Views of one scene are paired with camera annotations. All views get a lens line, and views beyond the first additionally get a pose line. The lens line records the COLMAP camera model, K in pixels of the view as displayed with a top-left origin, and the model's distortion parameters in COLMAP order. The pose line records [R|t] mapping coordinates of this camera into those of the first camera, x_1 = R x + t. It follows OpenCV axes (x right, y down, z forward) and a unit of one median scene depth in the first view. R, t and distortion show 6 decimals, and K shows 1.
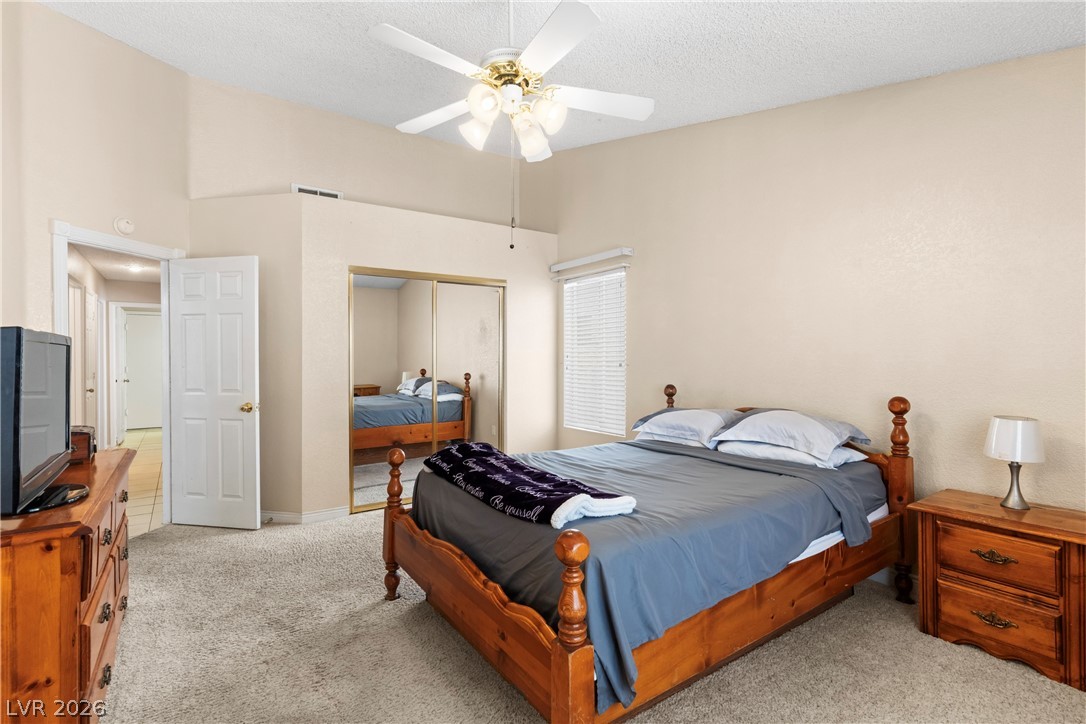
lens RADIAL K [[512.4, 0, 545.8], [0, 512.4, 359.2], [0, 0, 1]] dist [-0.000118, 0.000534]
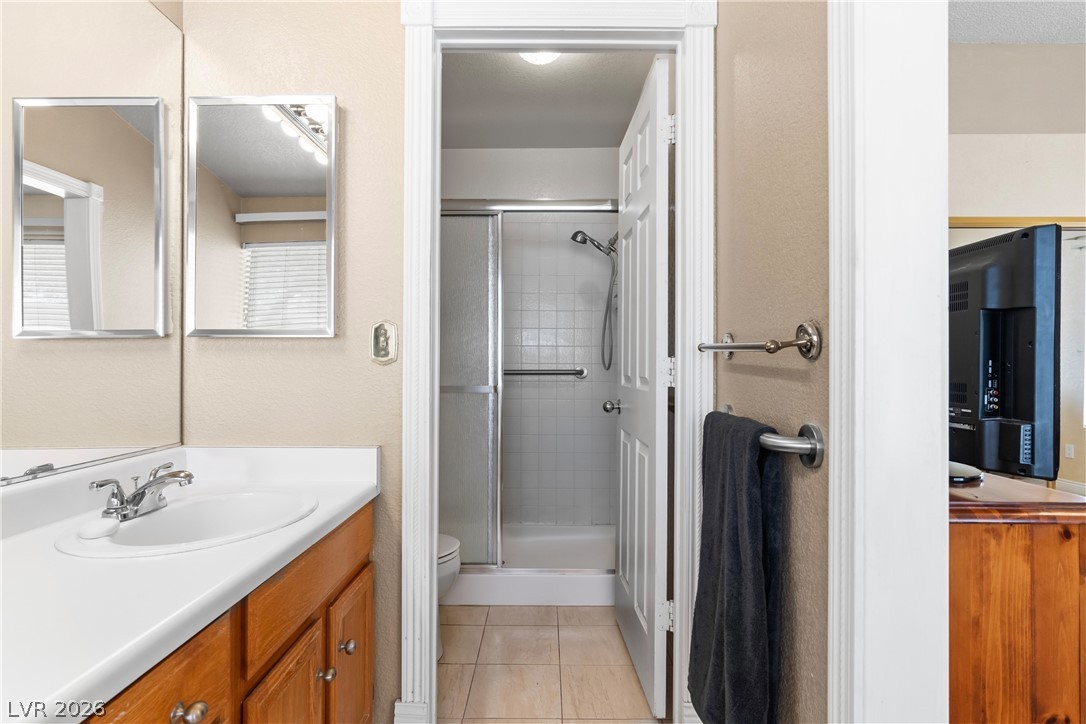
lens RADIAL K [[558.7, 0, 542.9], [0, 558.7, 358.1], [0, 0, 1]] dist [-0.001500, 0.000652]
pose [[0.812459, 0.003370, -0.583008, -1.138752], [-0.008503, 0.999945, -0.006070, 0.135458], [0.582956, 0.009889, 0.812444, -0.067770]]
